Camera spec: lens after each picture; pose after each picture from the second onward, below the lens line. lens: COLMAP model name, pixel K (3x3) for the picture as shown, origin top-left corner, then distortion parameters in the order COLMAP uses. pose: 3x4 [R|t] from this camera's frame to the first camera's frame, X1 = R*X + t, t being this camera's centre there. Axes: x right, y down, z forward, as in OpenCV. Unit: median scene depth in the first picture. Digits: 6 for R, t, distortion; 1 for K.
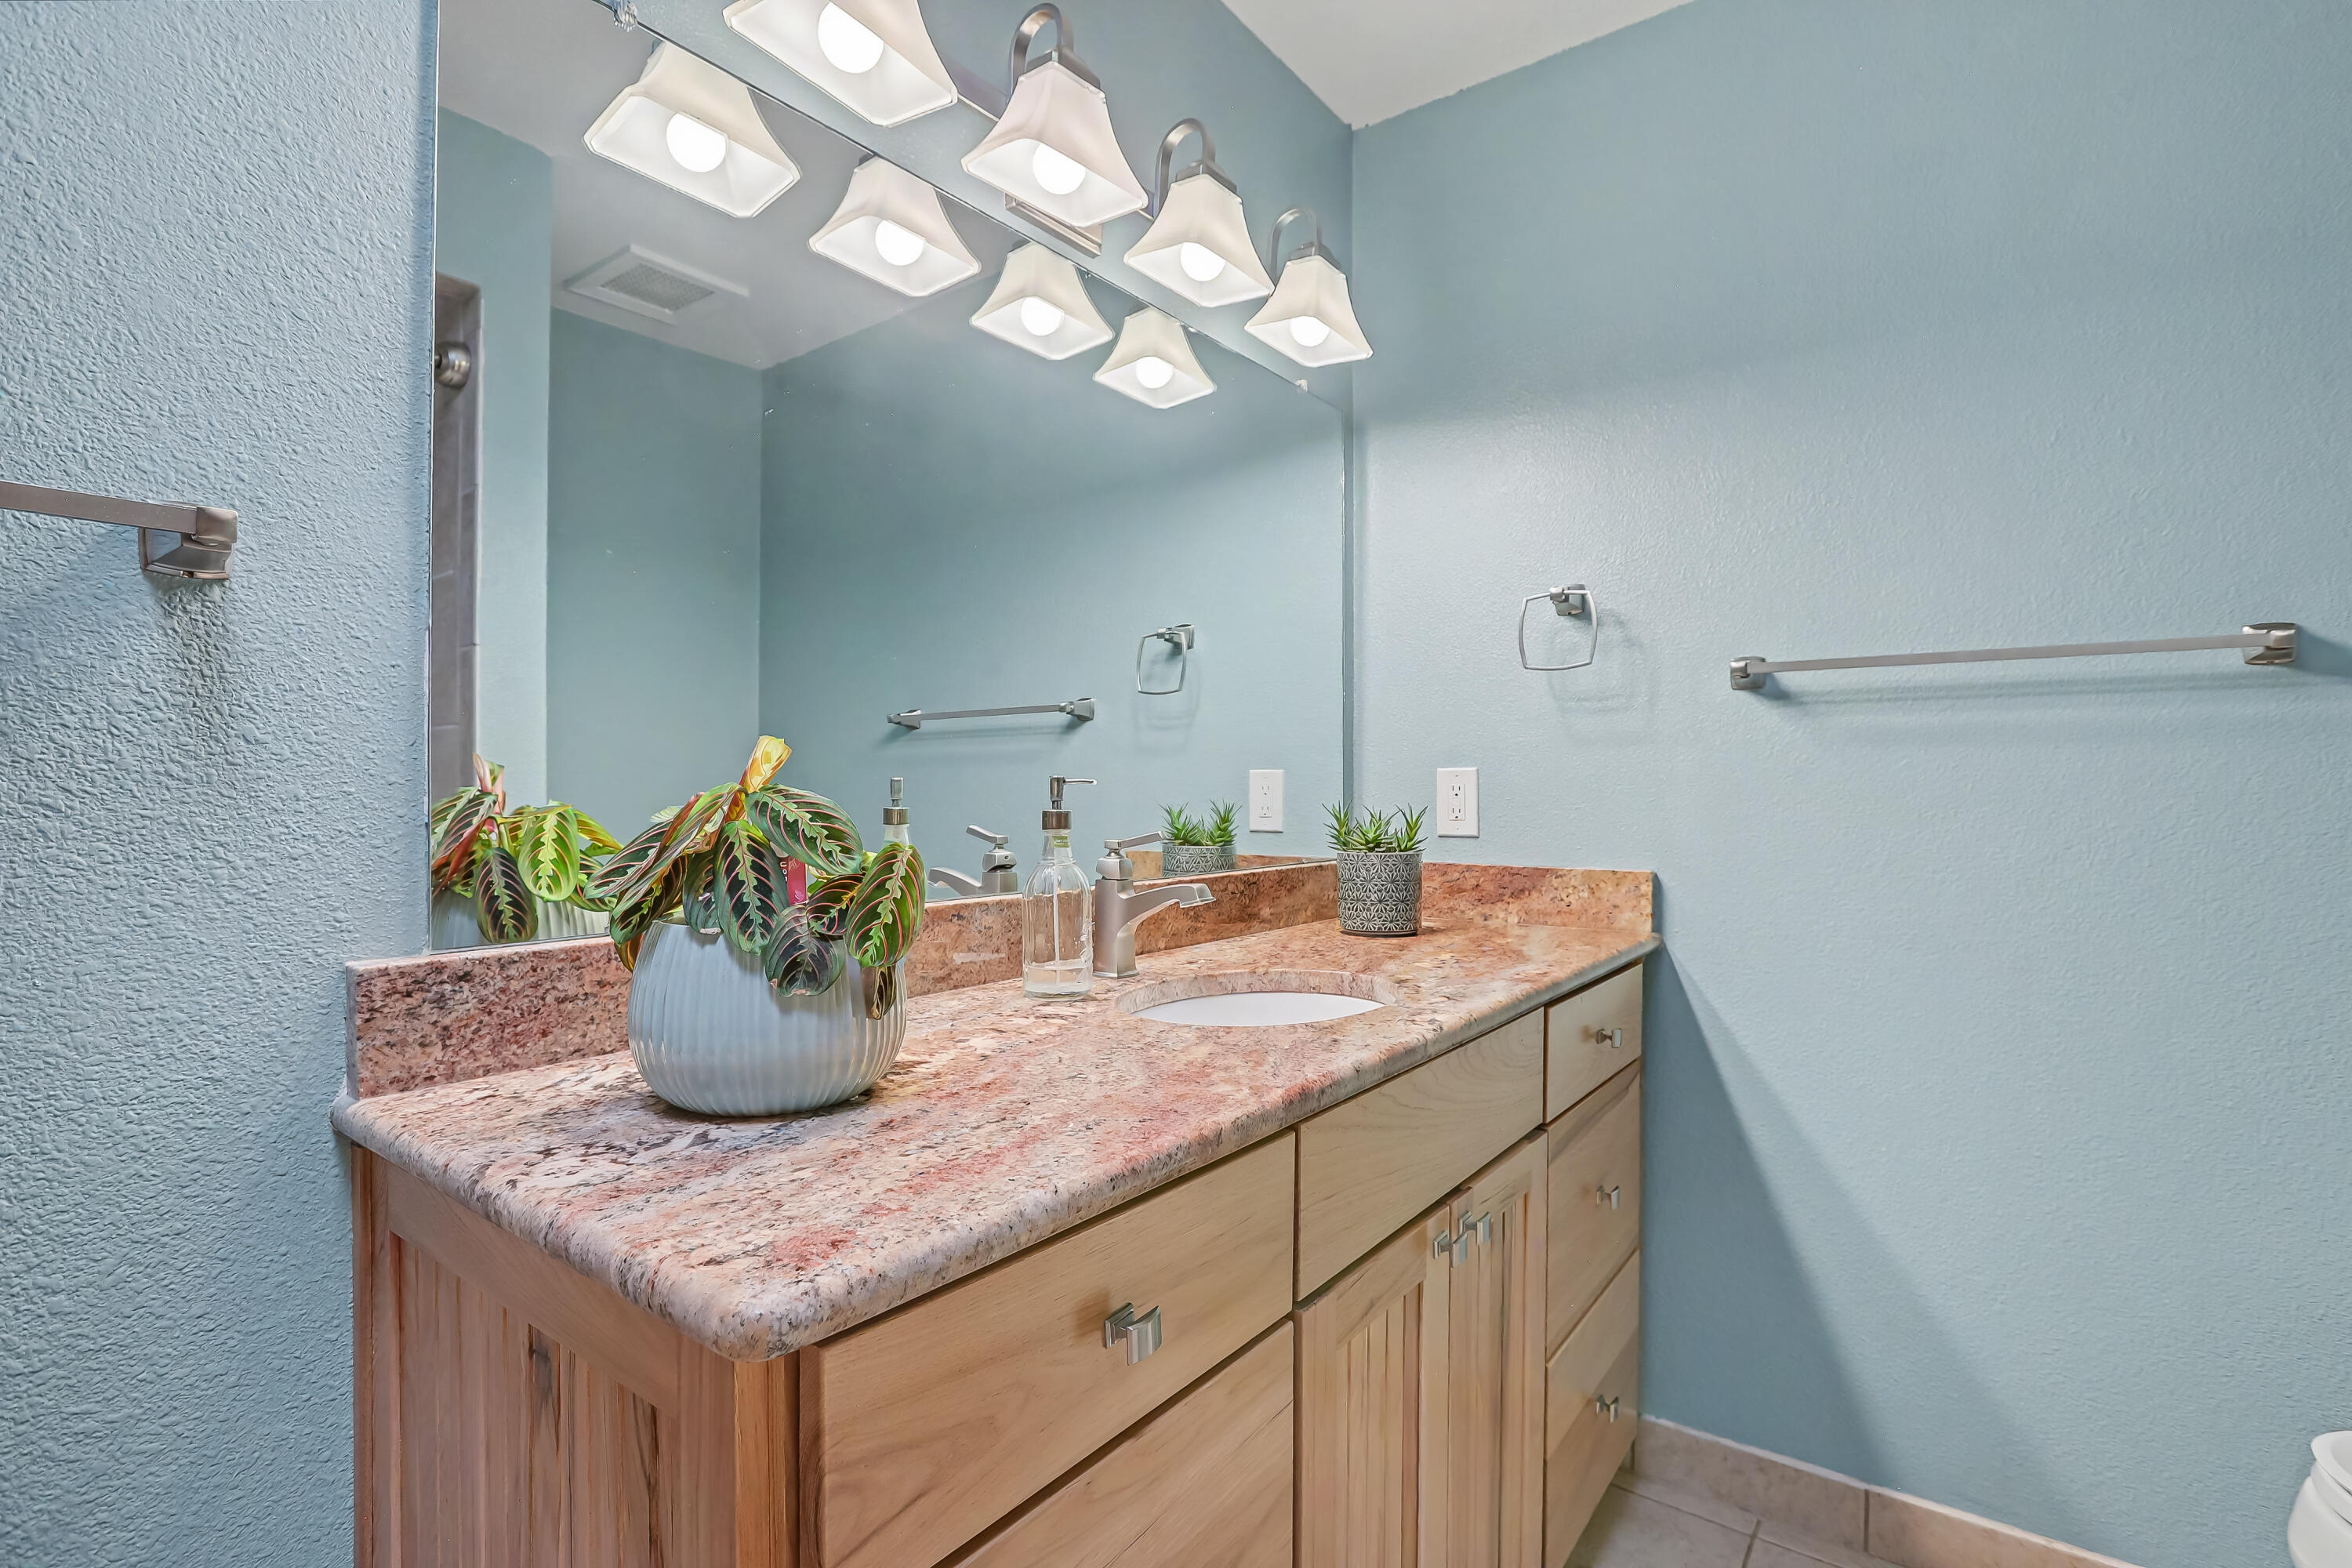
lens RADIAL K [[1103.3, 0, 1175.5], [0, 1103.3, 771.3], [0, 0, 1]] dist [-0.027571, 0.000184]
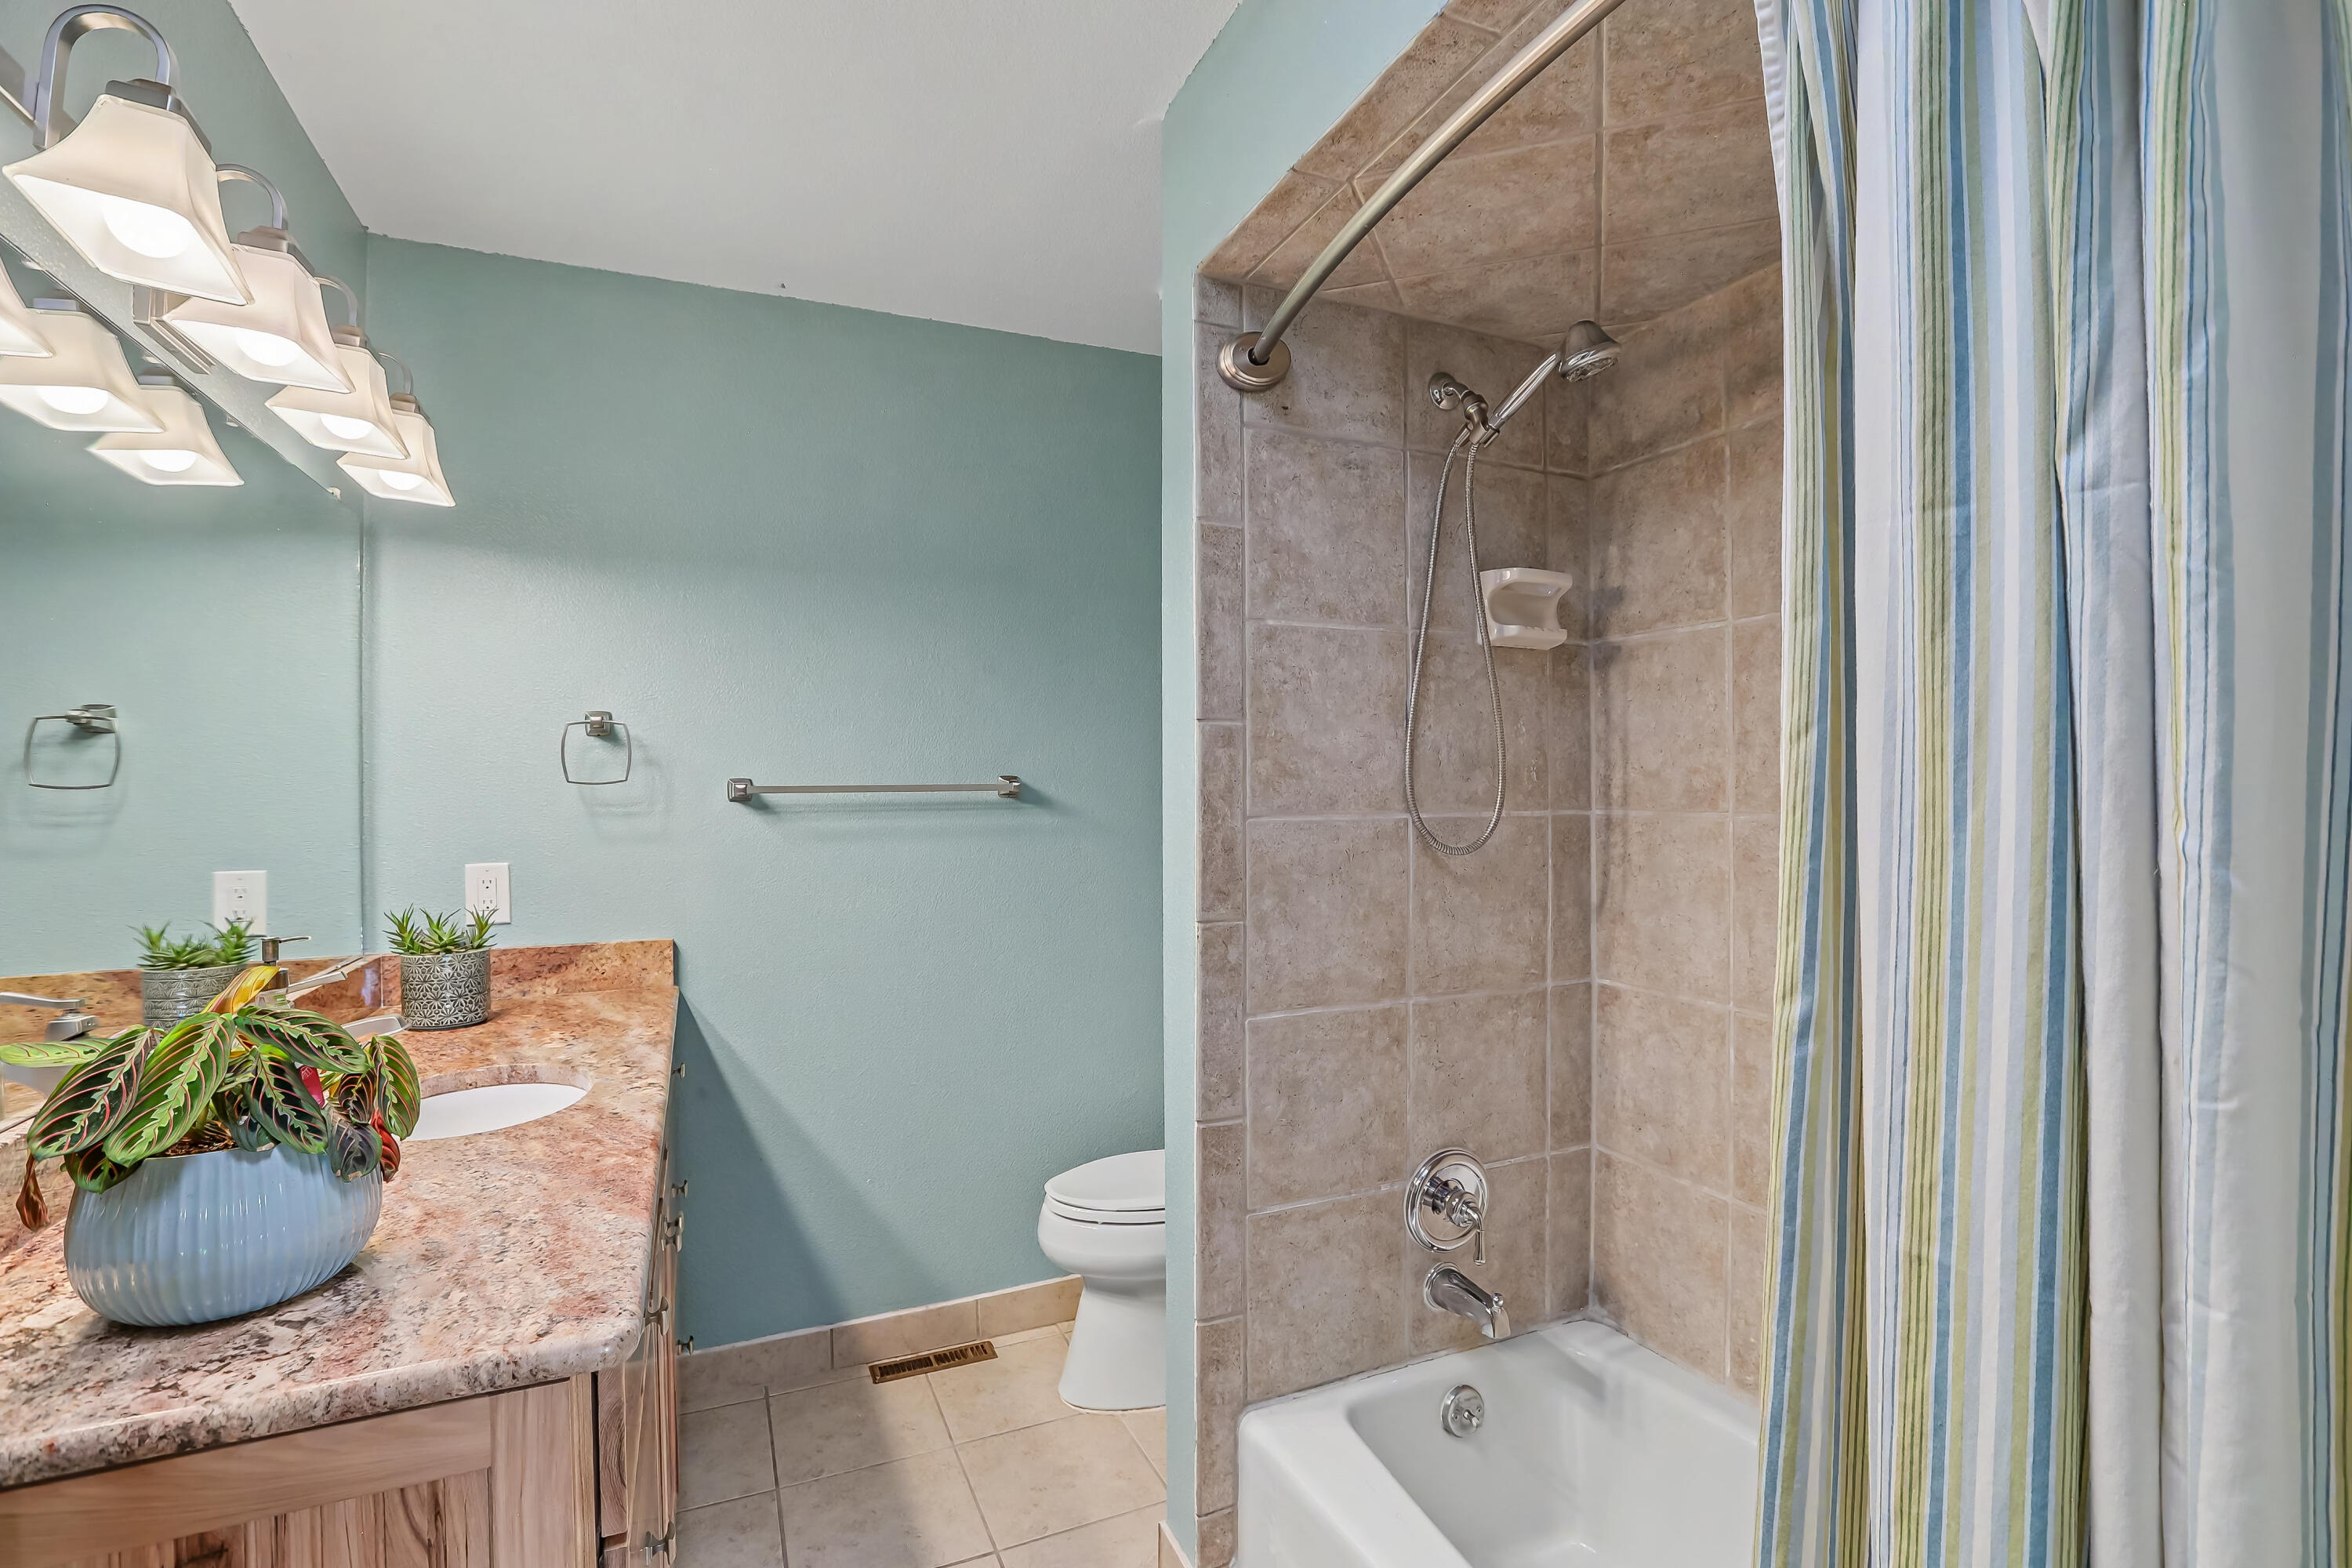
lens RADIAL K [[1081.4, 0, 1194.7], [0, 1081.4, 778.3], [0, 0, 1]] dist [-0.048472, 0.012651]
pose [[0.468291, -0.001339, 0.883573, -0.822793], [-0.002093, 0.999994, 0.002624, -0.215133], [-0.883572, -0.003078, 0.468286, -0.319118]]
